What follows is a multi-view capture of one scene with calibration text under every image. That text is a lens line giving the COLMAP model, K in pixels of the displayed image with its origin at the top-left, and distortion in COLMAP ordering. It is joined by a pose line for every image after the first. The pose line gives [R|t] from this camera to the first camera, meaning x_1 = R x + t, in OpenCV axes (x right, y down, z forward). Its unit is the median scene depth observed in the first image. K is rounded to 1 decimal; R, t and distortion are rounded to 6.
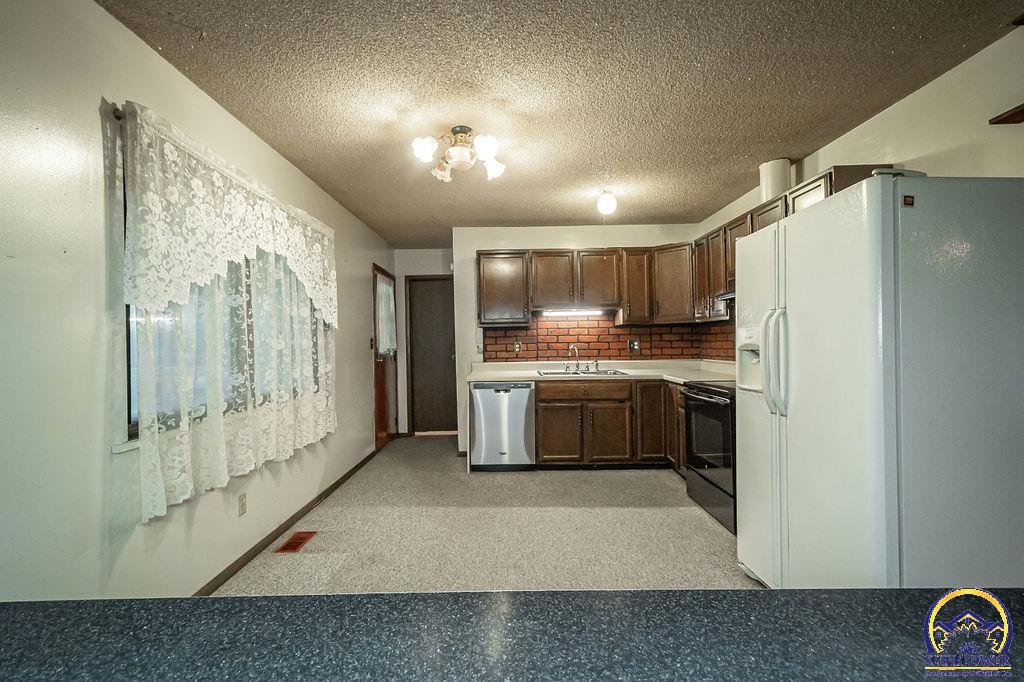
lens RADIAL K [[445.8, 0, 508.7], [0, 445.8, 340.8], [0, 0, 1]] dist [0.011296, -0.004514]
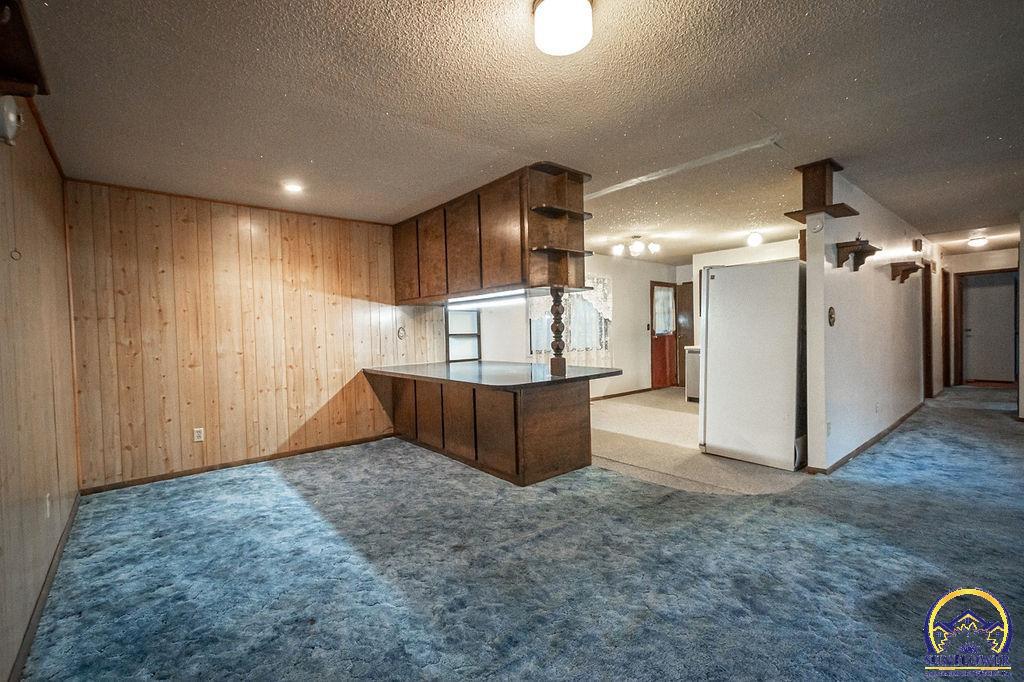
lens RADIAL K [[445.8, 0, 513.2], [0, 445.8, 342.9], [0, 0, 1]] dist [0.011296, -0.004514]
pose [[0.659221, 0.013283, -0.751832, 1.312220], [0.018265, 0.999266, 0.033669, -0.004241], [0.751728, -0.035928, 0.658494, -1.104587]]
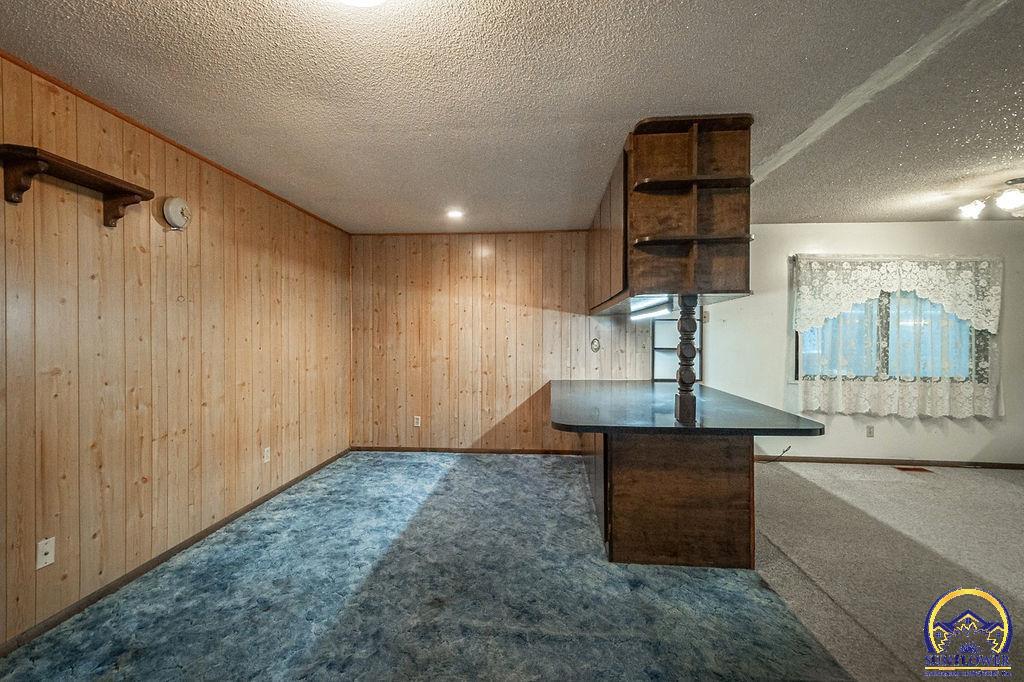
lens RADIAL K [[445.8, 0, 513.0], [0, 445.8, 340.1], [0, 0, 1]] dist [0.011296, -0.004514]
pose [[-0.066157, 0.019566, -0.997617, 1.344529], [-0.000637, 0.999807, 0.019651, -0.048426], [0.997809, 0.001935, -0.066132, -0.353571]]
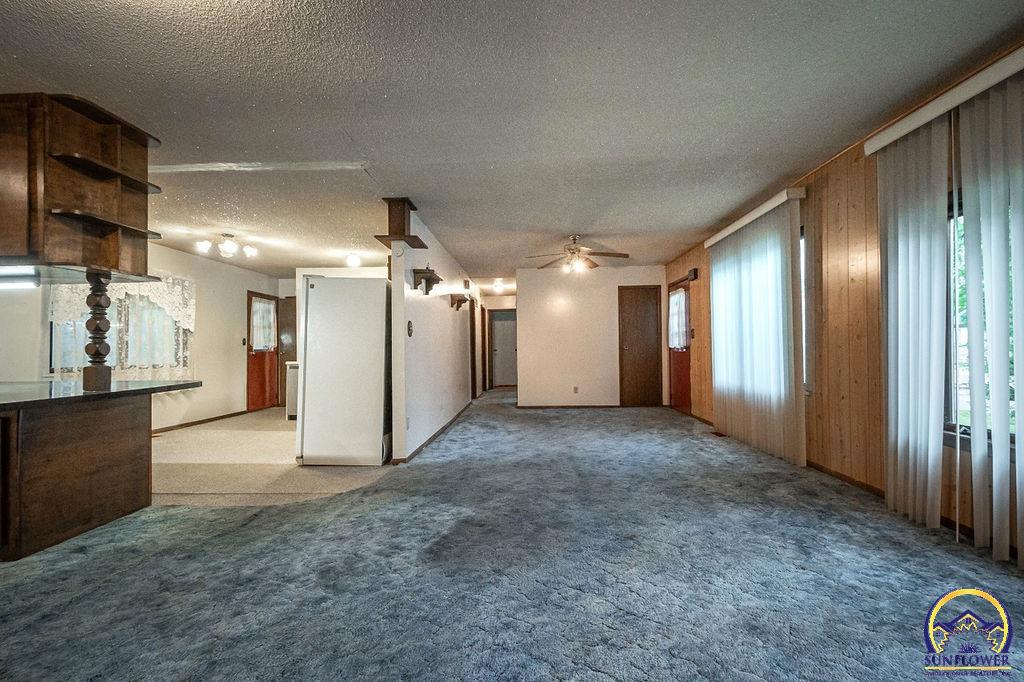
lens RADIAL K [[445.8, 0, 516.0], [0, 445.8, 341.7], [0, 0, 1]] dist [0.011296, -0.004514]
pose [[0.999820, 0.001655, -0.018900, 1.344705], [-0.001927, 0.999895, -0.014367, 0.049906], [0.018875, 0.014401, 0.999718, -1.100024]]
